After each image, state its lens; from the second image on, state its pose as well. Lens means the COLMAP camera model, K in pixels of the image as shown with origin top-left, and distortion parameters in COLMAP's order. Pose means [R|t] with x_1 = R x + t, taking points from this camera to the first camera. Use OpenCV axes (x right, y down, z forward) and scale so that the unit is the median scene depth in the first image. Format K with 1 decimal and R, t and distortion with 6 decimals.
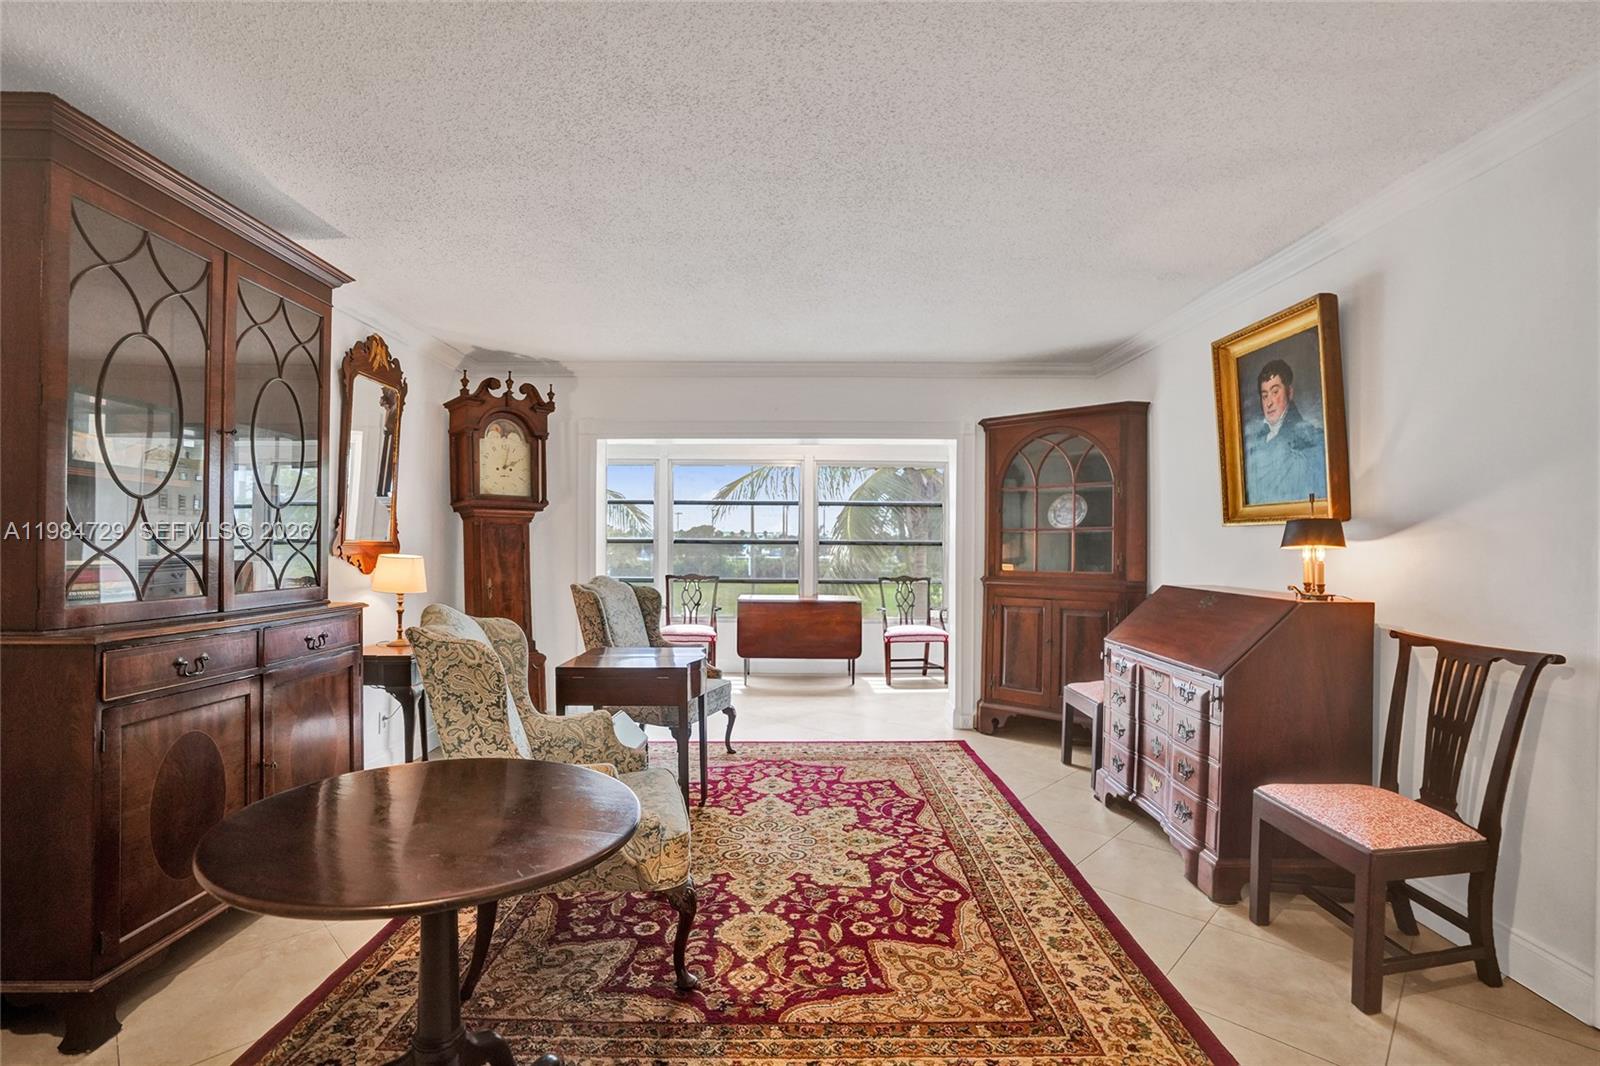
lens RADIAL K [[741.1, 0, 800.7], [0, 741.1, 545.5], [0, 0, 1]] dist [-0.072626, 0.027670]
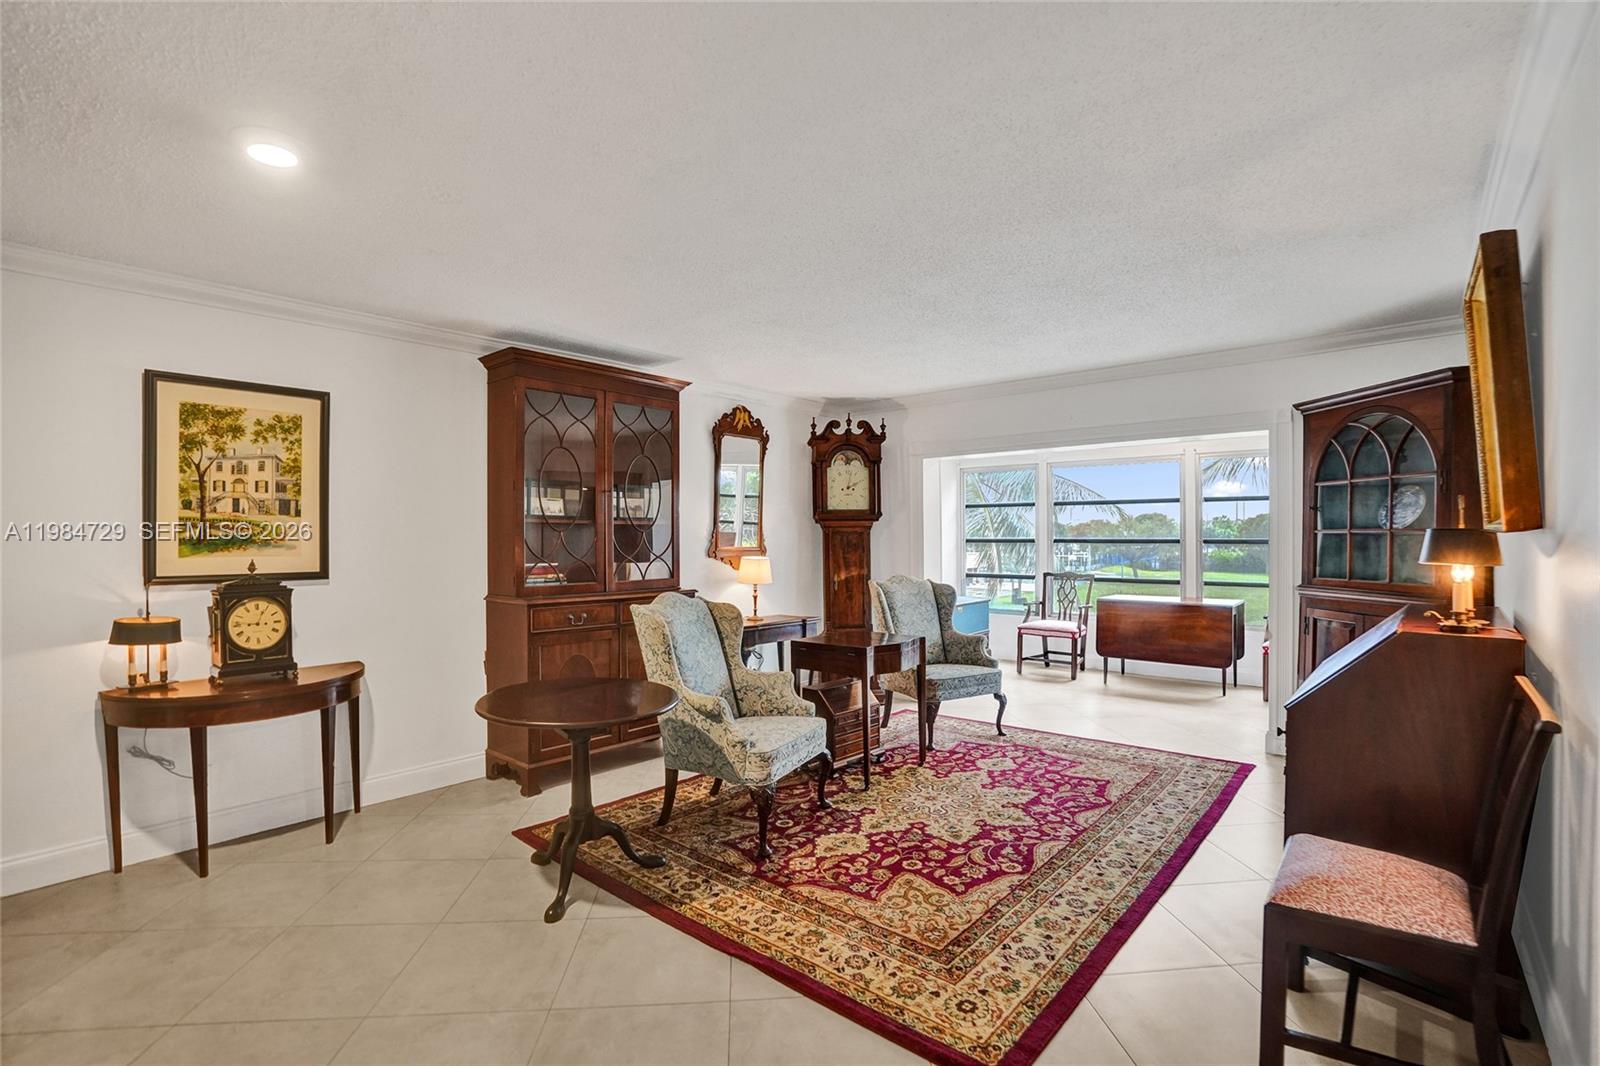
lens RADIAL K [[741.1, 0, 800.7], [0, 741.1, 545.5], [0, 0, 1]] dist [-0.072626, 0.027670]
pose [[0.751281, -0.000077, -0.659982, 0.578330], [0.008664, 0.999915, 0.009747, -0.028011], [0.659925, -0.013041, 0.751218, -0.049523]]
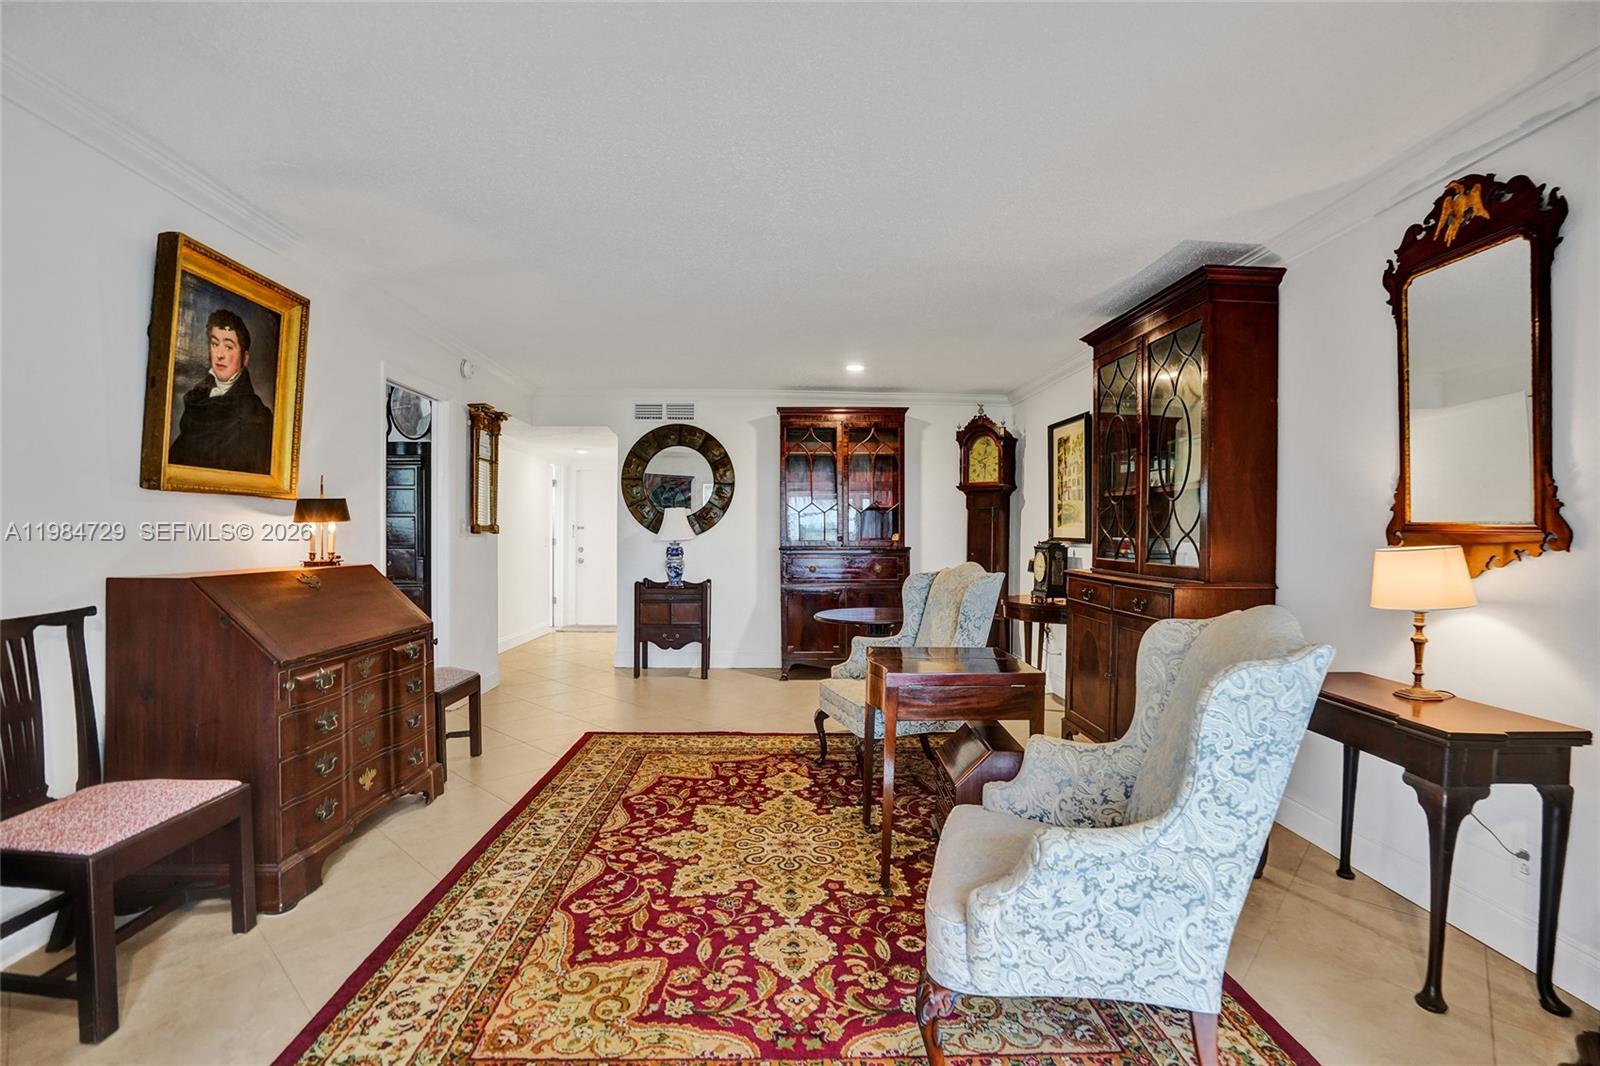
lens RADIAL K [[741.1, 0, 800.7], [0, 741.1, 545.5], [0, 0, 1]] dist [-0.072626, 0.027670]
pose [[-0.999446, -0.010190, -0.031688, -0.027811], [-0.010790, 0.999765, 0.018821, 0.007953], [0.031488, 0.019153, -0.999321, 1.872292]]
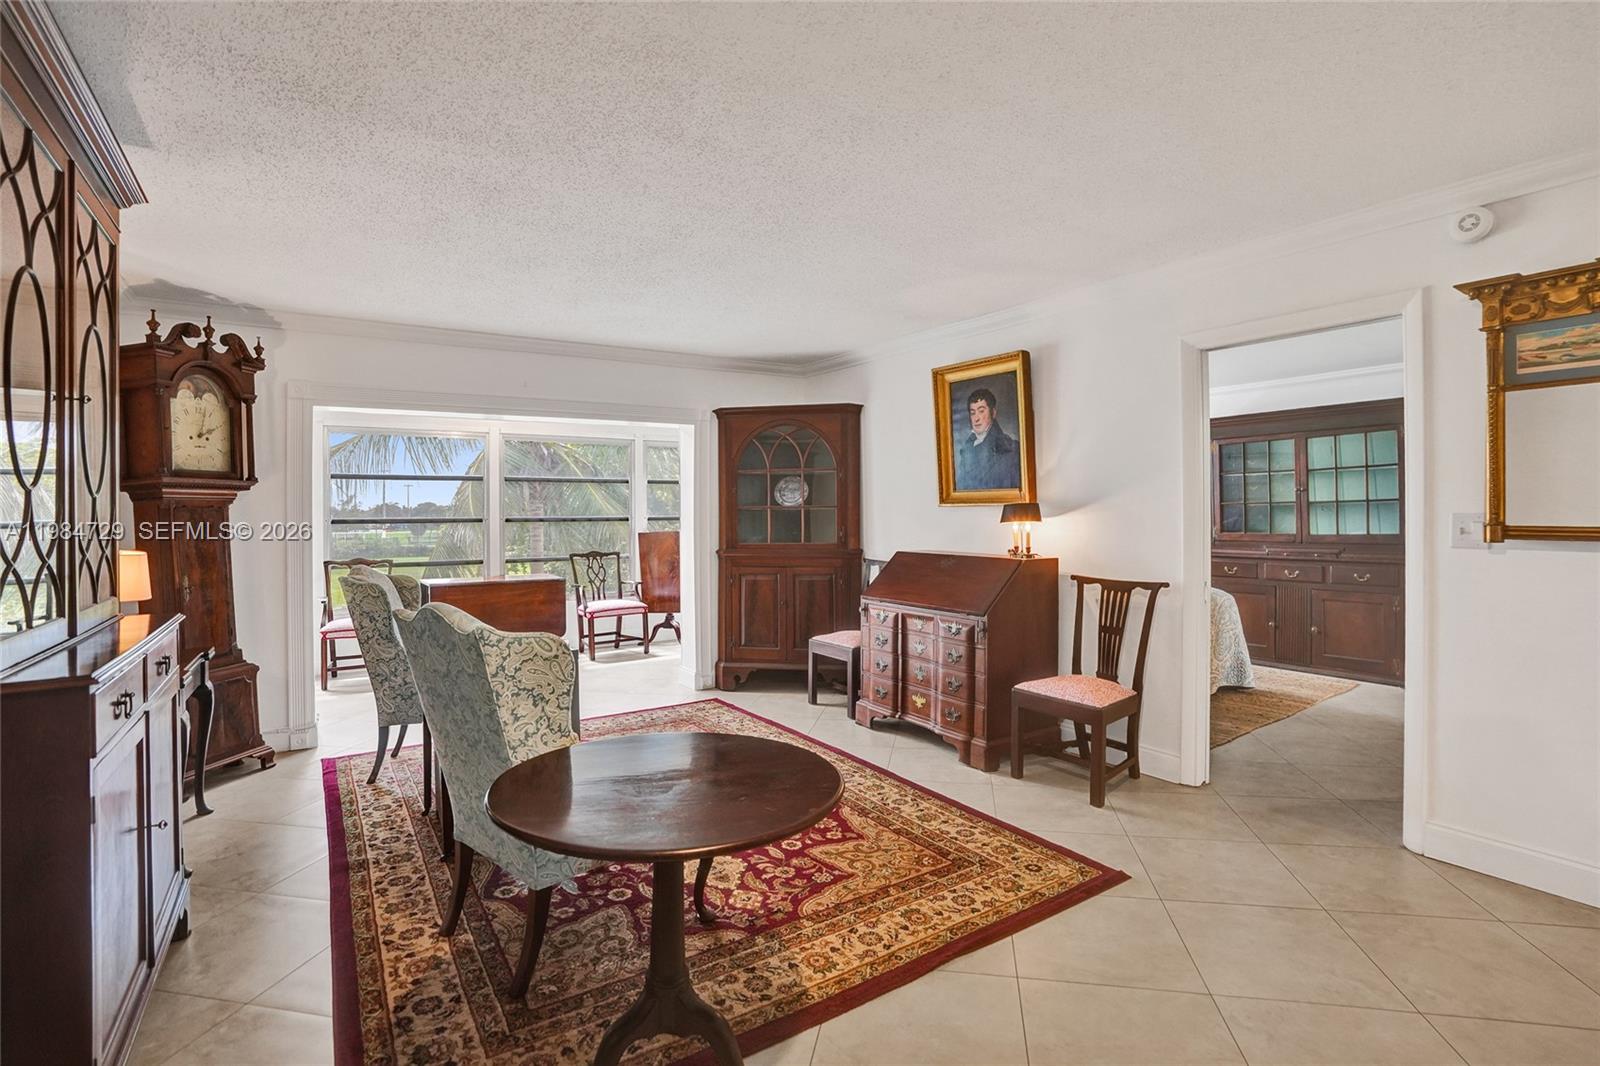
lens RADIAL K [[764.5, 0, 807.1], [0, 764.5, 513.7], [0, 0, 1]] dist [-0.076641, 0.031778]
pose [[0.835808, -0.012802, 0.548872, -0.431570], [0.013783, 0.999902, 0.002333, -0.020874], [-0.548849, 0.005615, 0.835903, -0.051445]]
